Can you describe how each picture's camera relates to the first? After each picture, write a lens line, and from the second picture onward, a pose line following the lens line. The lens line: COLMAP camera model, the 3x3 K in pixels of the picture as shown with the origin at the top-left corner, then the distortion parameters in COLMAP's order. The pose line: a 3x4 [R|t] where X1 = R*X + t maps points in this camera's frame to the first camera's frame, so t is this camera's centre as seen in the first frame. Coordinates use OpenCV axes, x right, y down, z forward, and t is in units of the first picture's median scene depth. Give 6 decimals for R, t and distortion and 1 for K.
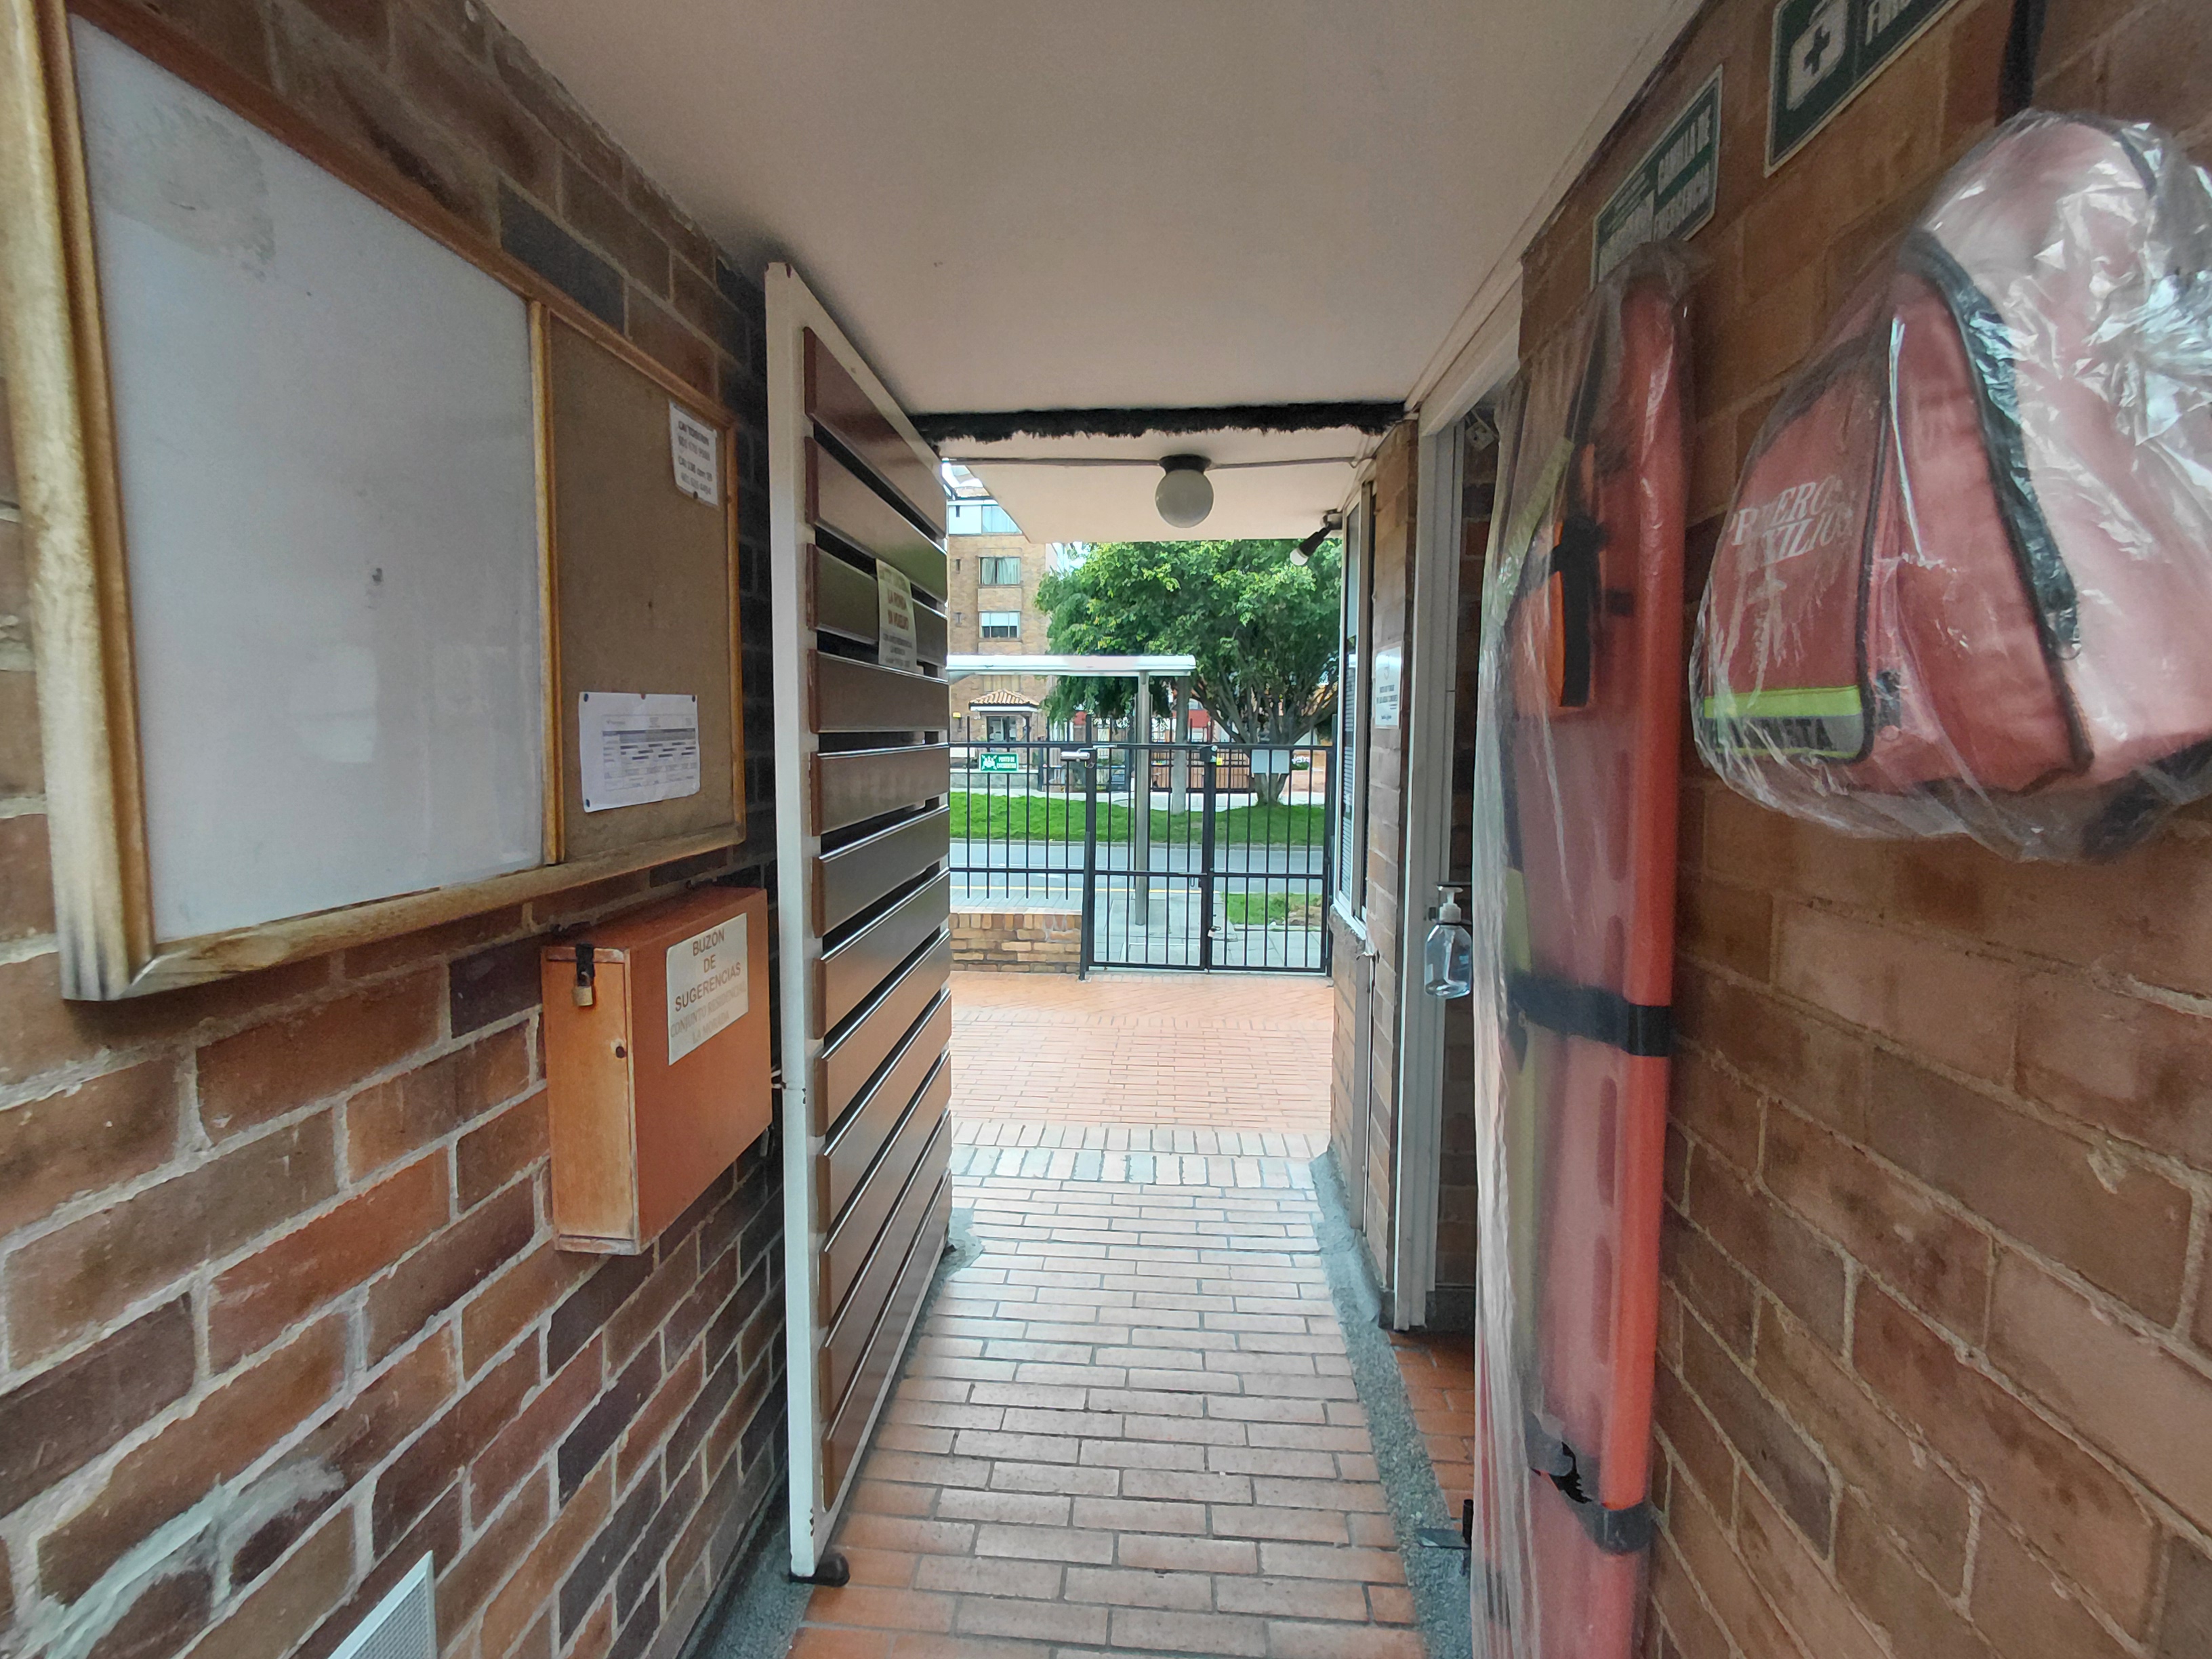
lens RADIAL K [[1021.6, 0, 1106.0], [0, 1021.6, 829.5], [0, 0, 1]] dist [0.002124, 0.000141]
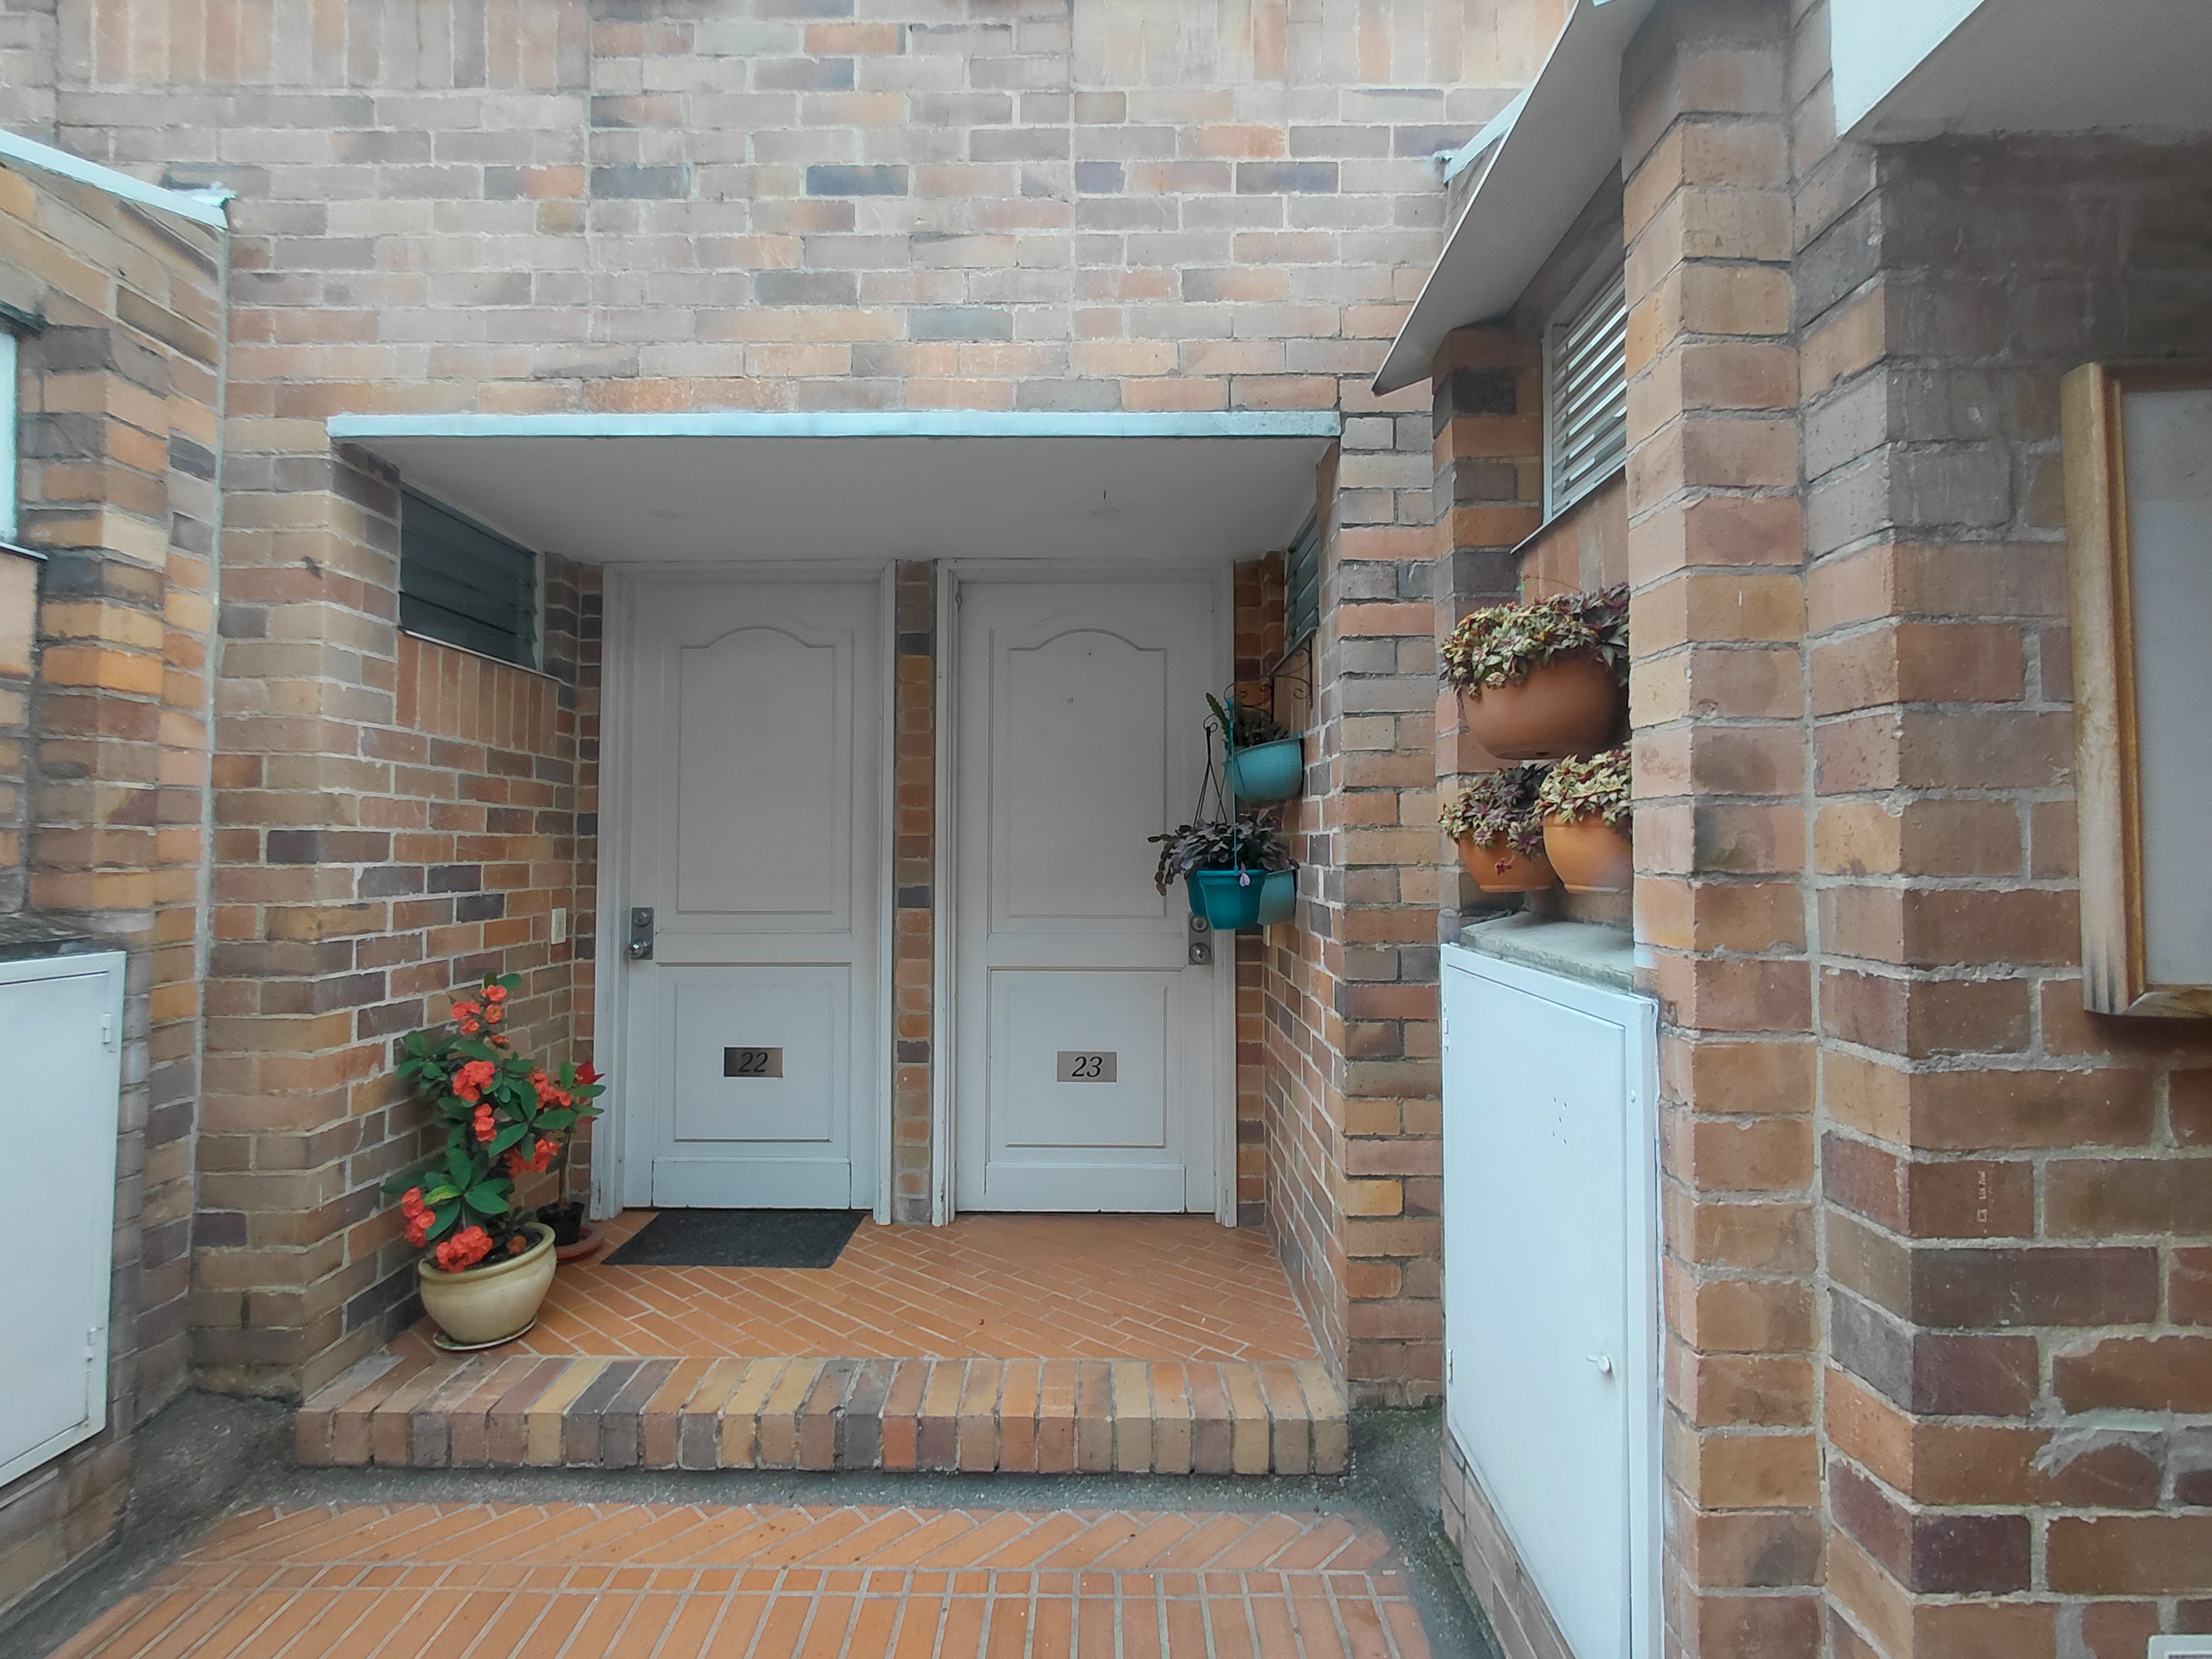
lens RADIAL K [[1019.1, 0, 1106.0], [0, 1019.1, 829.5], [0, 0, 1]] dist [0.033353, -0.018800]
pose [[0.075149, -0.042514, -0.996266, 0.421417], [-0.091665, 0.994566, -0.049355, 0.101895], [0.992950, 0.095032, 0.070844, -0.580259]]
